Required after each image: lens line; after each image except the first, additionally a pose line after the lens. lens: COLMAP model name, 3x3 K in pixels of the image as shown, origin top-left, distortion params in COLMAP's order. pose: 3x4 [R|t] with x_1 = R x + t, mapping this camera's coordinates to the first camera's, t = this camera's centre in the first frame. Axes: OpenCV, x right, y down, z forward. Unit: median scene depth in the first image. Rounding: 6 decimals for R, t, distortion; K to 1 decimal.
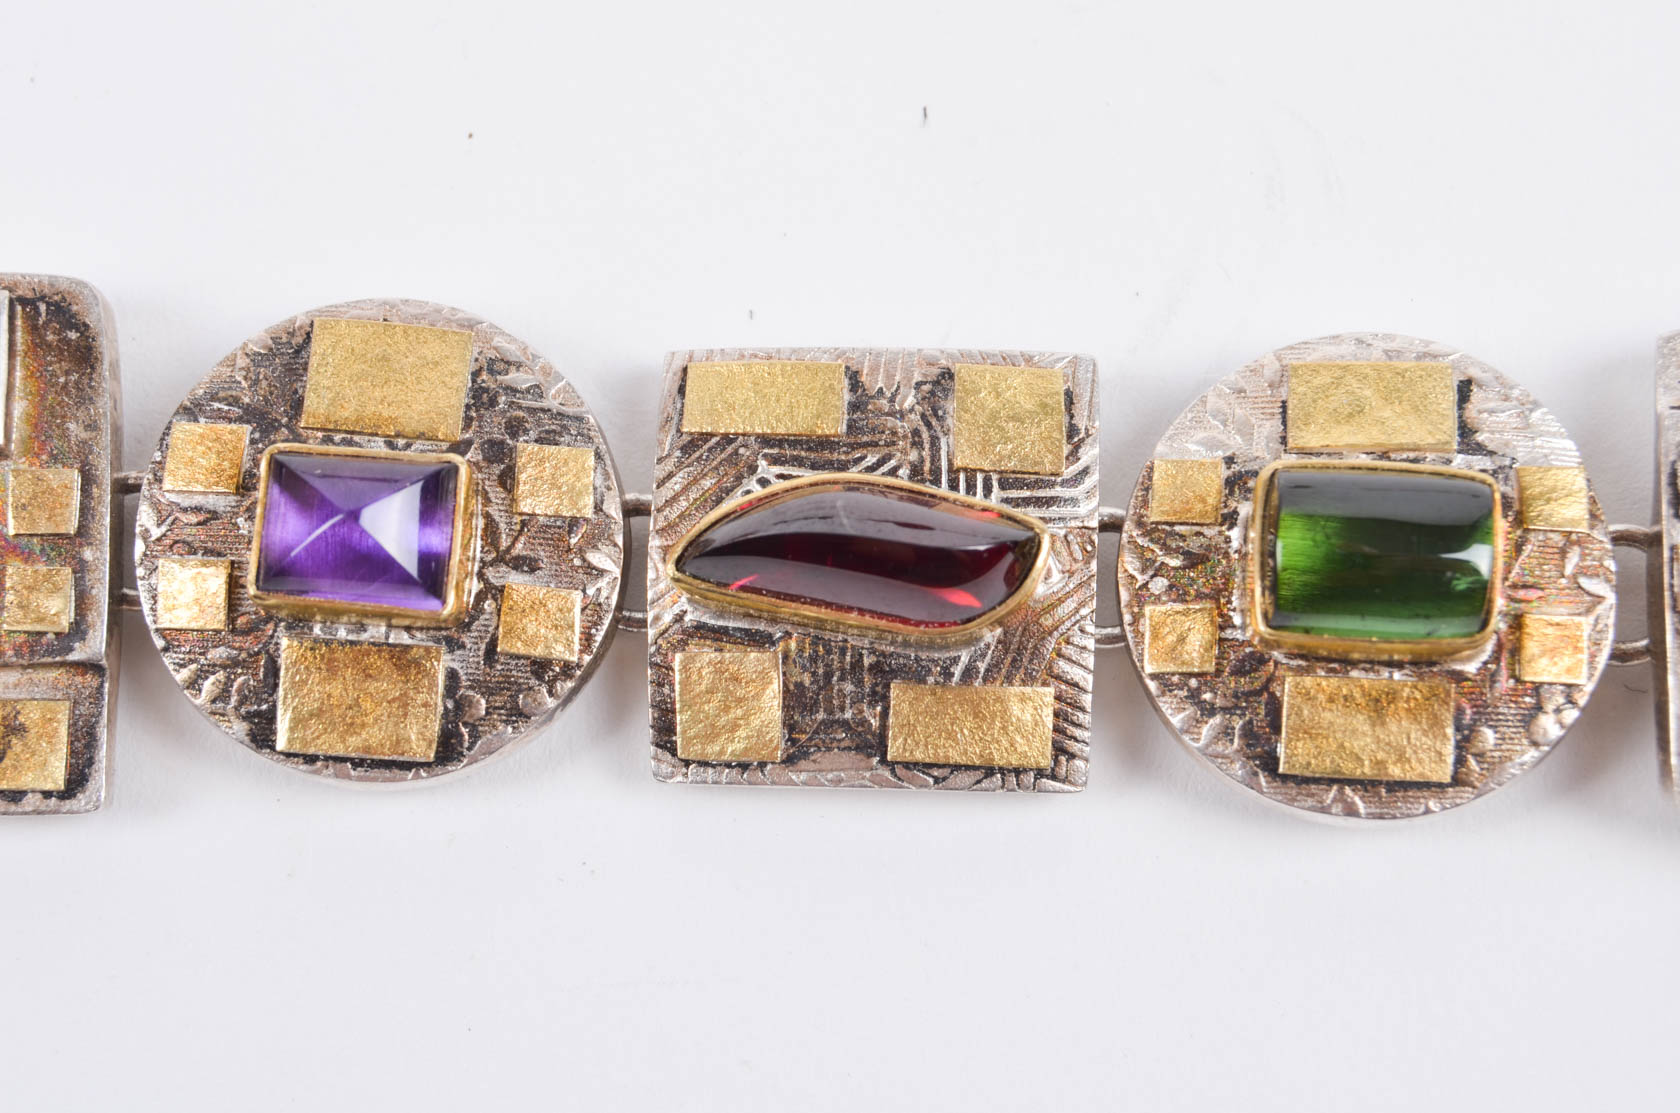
lens RADIAL K [[3860.4, 0, 841.7], [0, 3860.4, 554.3], [0, 0, 1]] dist [0.045099, 0.000000]
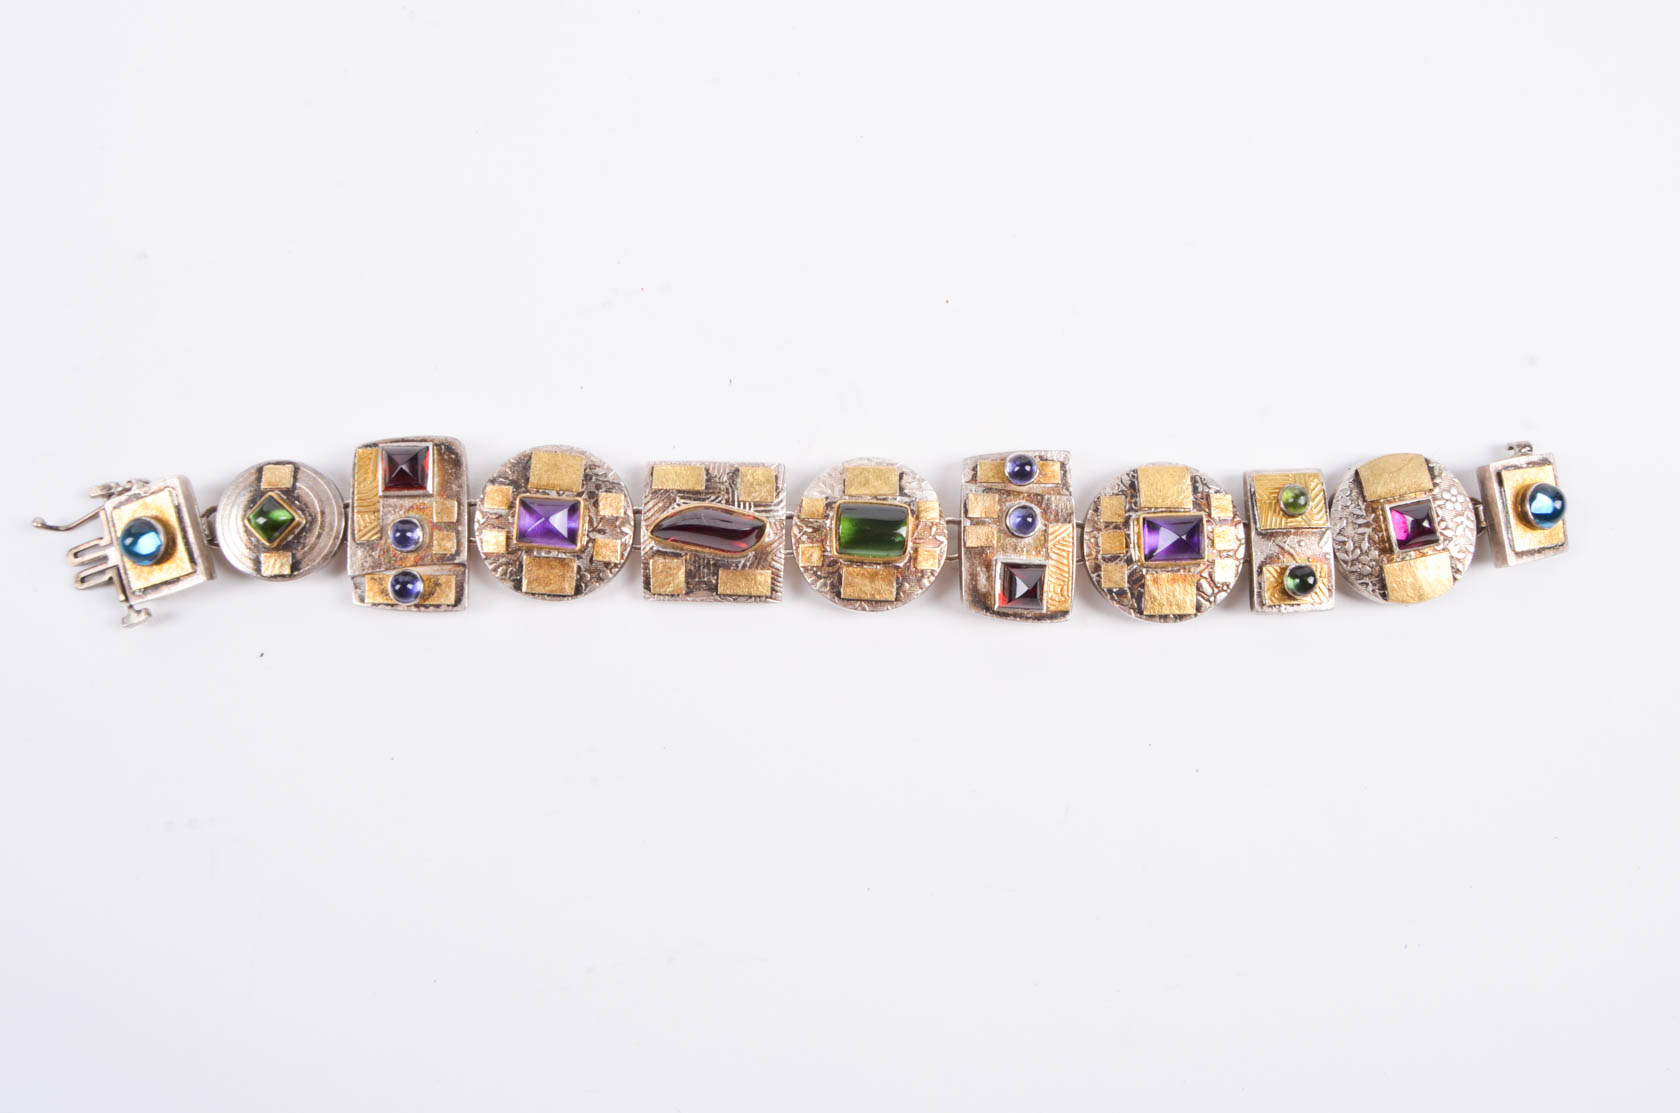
lens RADIAL K [[1611.7, 0, 839.0], [0, 1611.7, 561.7], [0, 0, 1]] dist [0.003271, 0.000000]
pose [[0.997133, -0.003083, 0.075601, 0.010747], [-0.003647, 0.996050, 0.088716, -0.089570], [-0.075576, -0.088738, 0.993184, -0.313018]]
